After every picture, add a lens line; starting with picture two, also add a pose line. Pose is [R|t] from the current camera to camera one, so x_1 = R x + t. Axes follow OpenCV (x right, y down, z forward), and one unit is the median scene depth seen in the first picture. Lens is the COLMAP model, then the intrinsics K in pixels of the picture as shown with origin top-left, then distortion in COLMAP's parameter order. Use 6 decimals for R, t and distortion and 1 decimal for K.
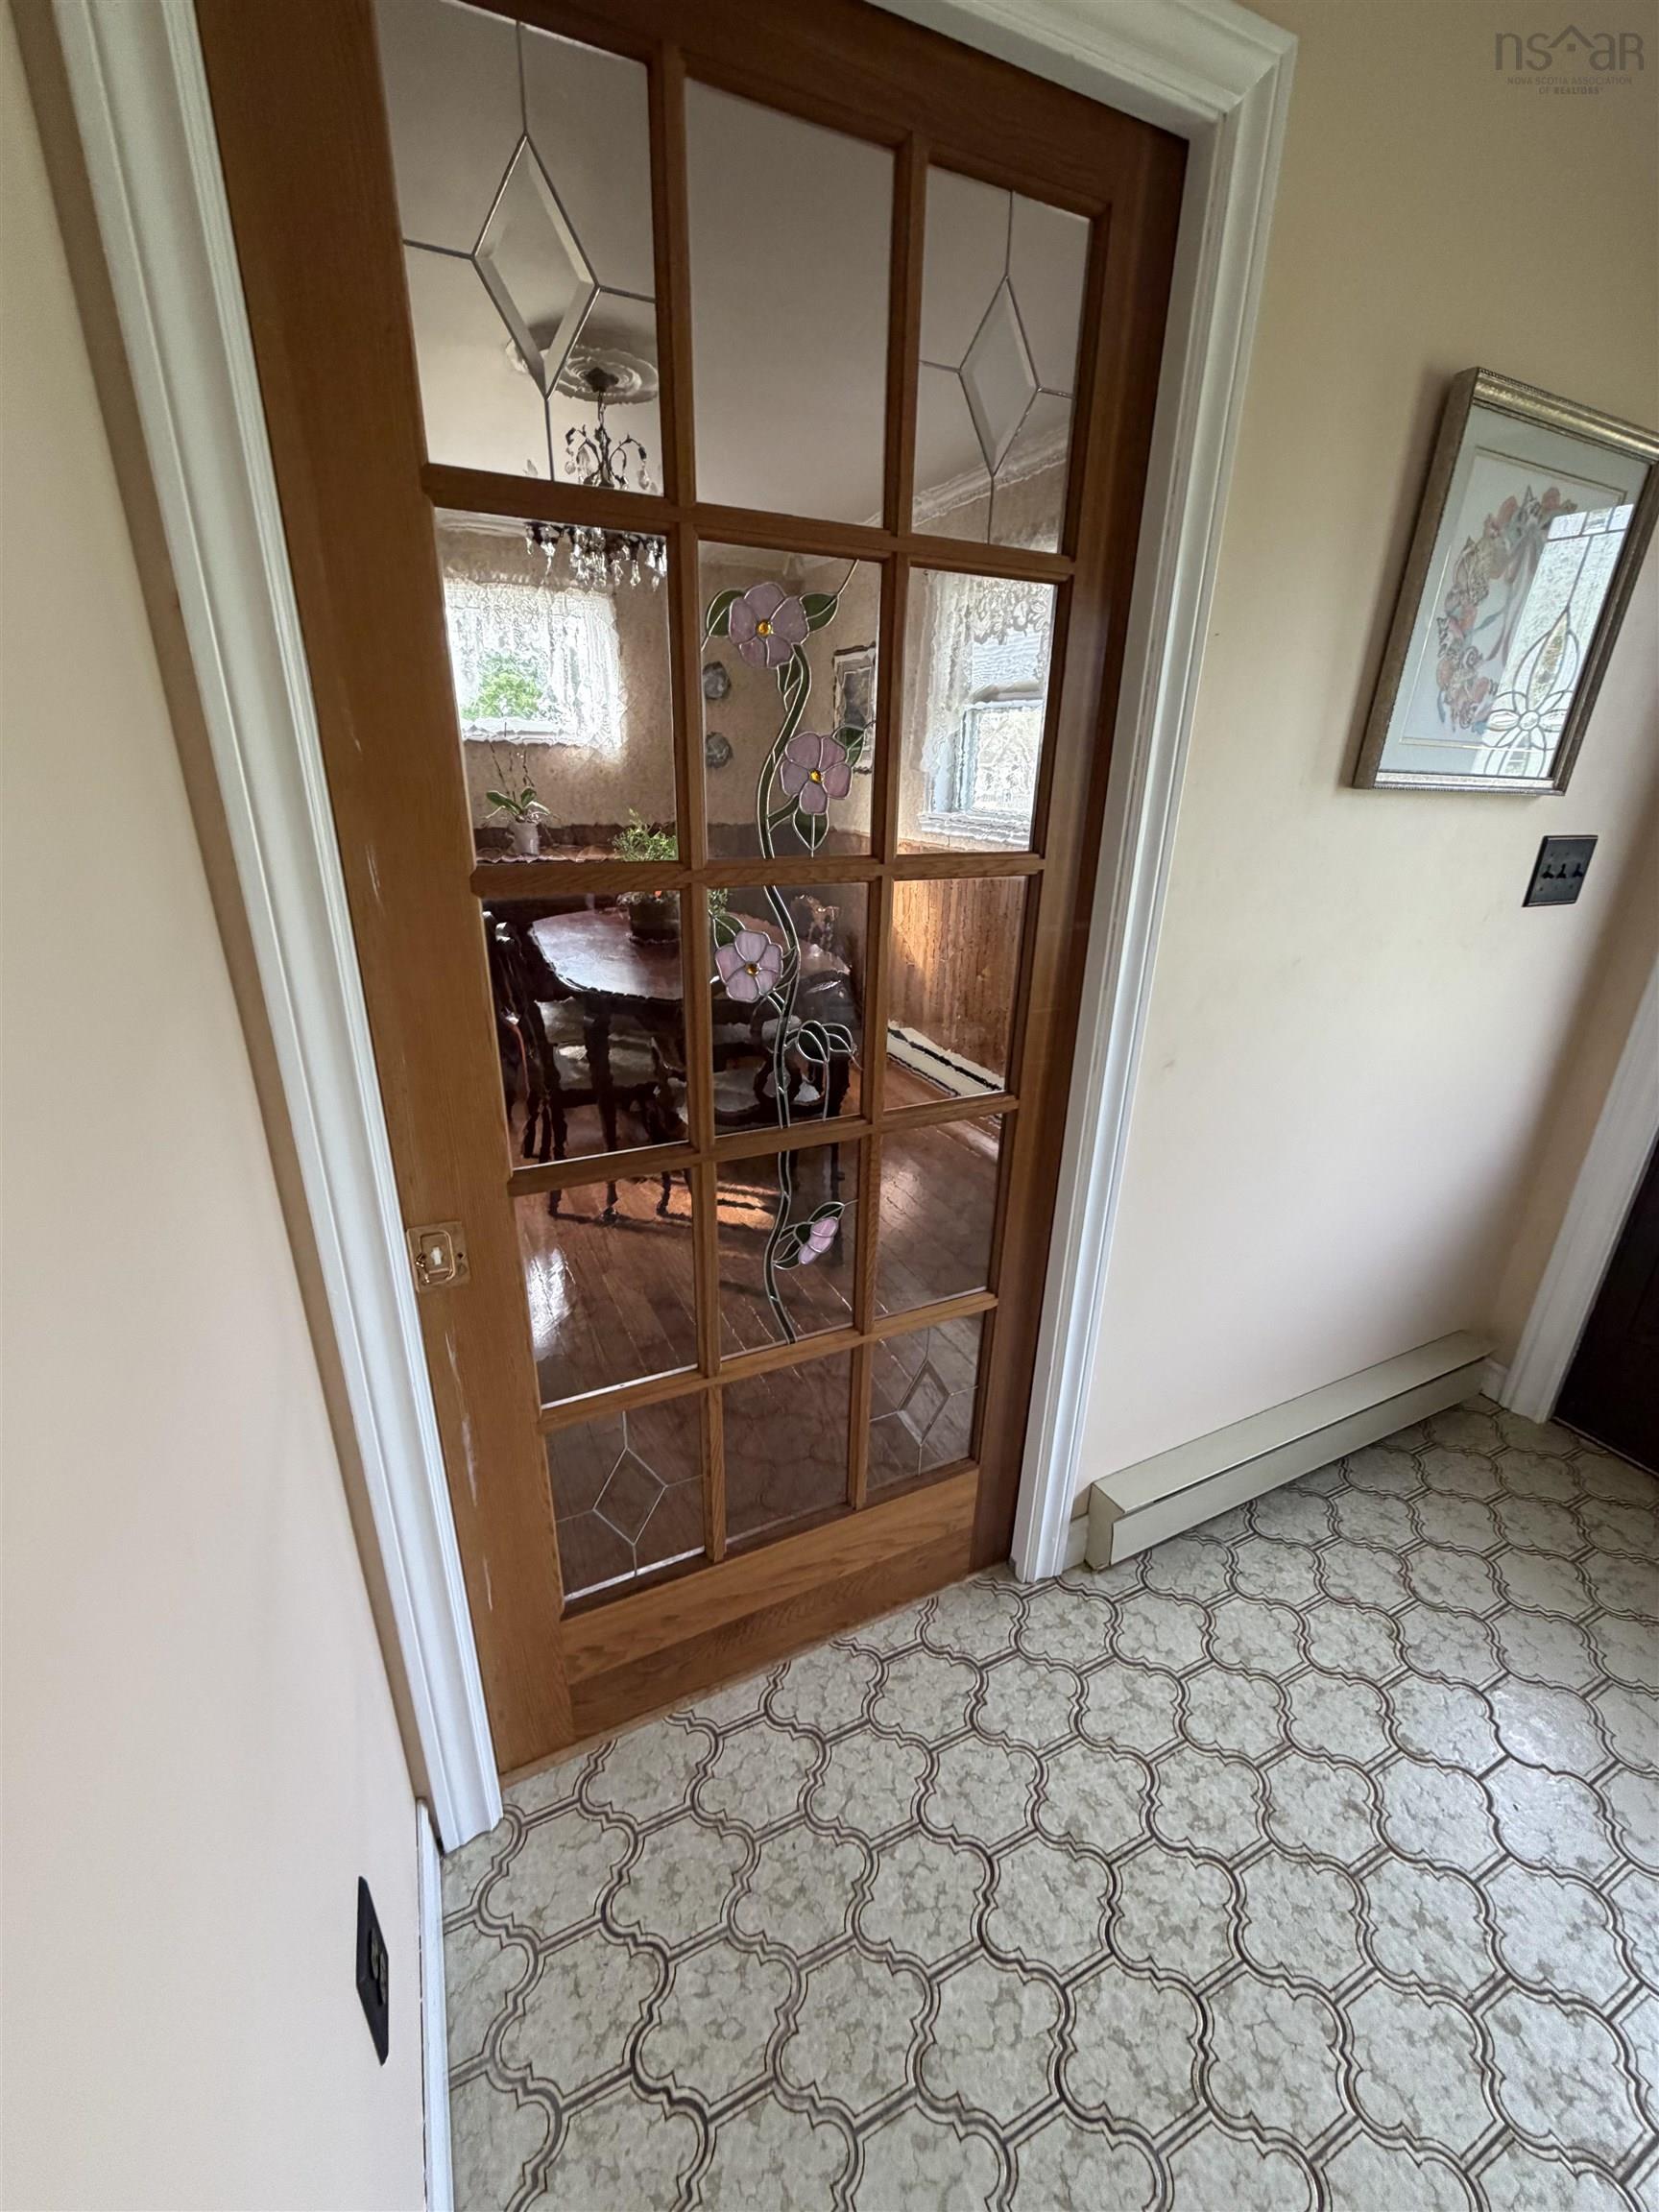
lens RADIAL K [[881.1, 0, 828.5], [0, 881.1, 1098.7], [0, 0, 1]] dist [-0.002459, 0.000801]
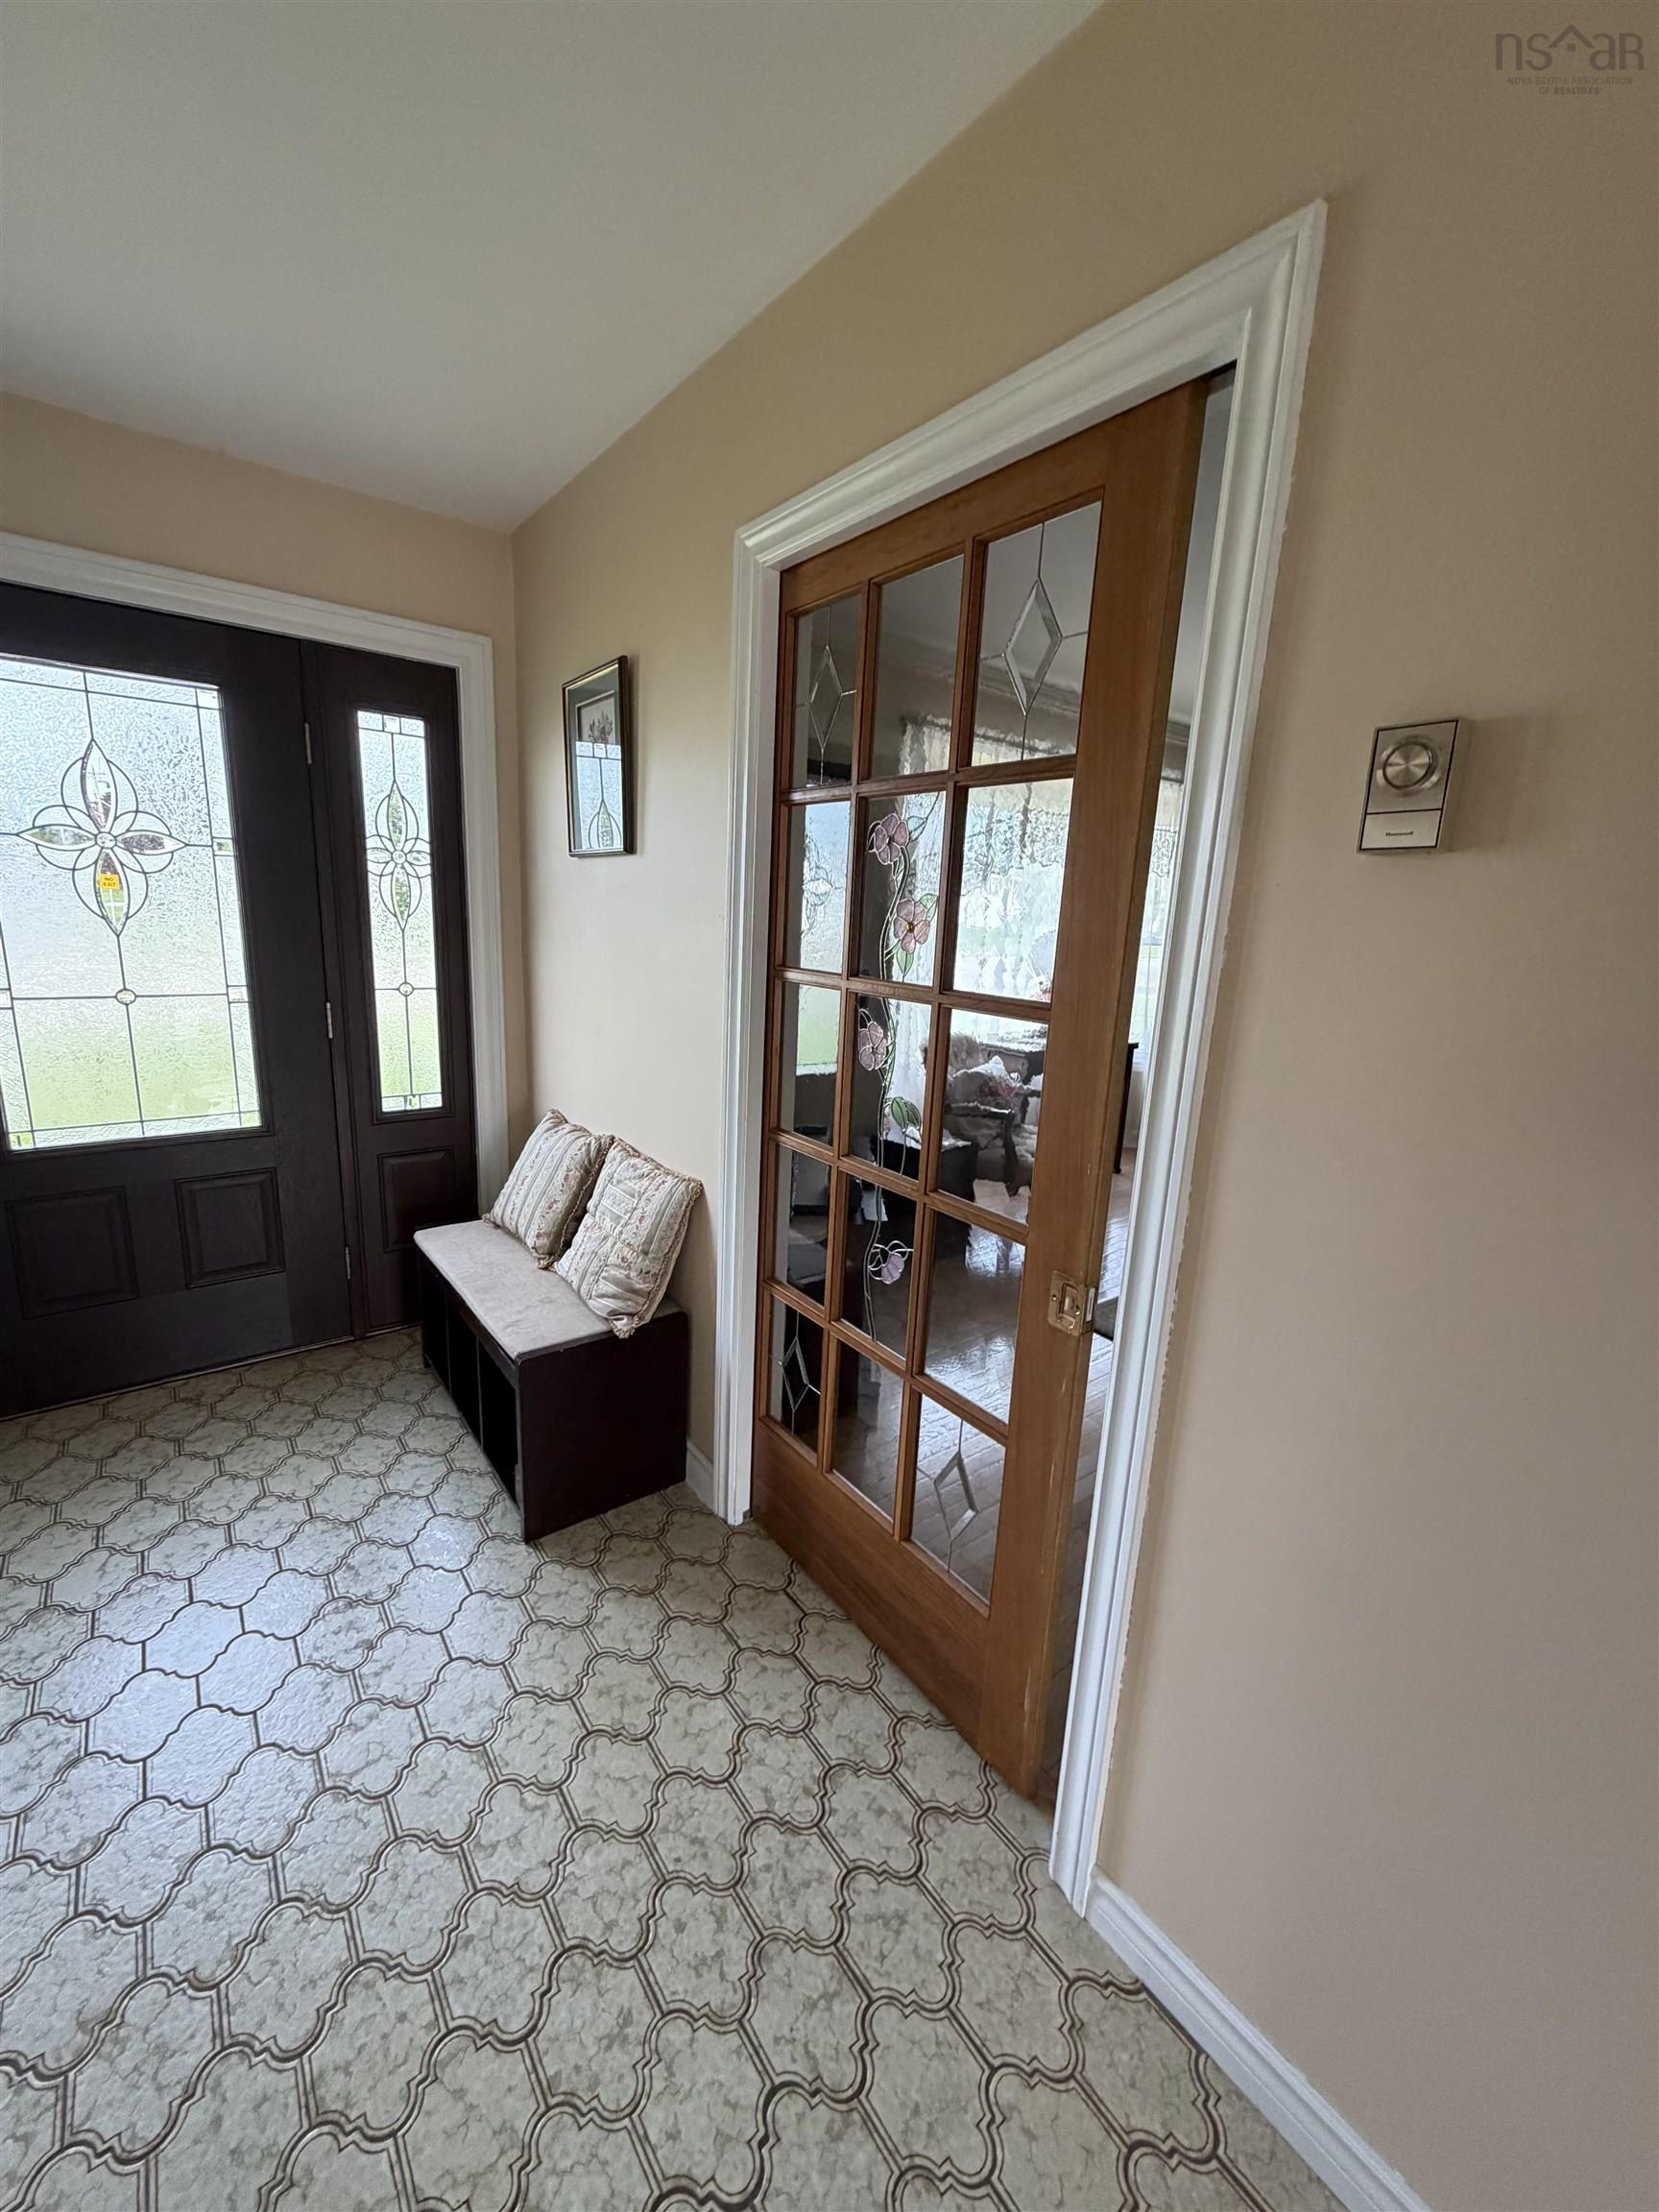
lens RADIAL K [[881.1, 0, 828.5], [0, 881.1, 1098.7], [0, 0, 1]] dist [-0.002459, 0.000801]
pose [[0.197915, 0.201571, -0.959270, 1.350927], [-0.384207, 0.916273, 0.113267, -0.208679], [0.901784, 0.346141, 0.258789, 0.556882]]
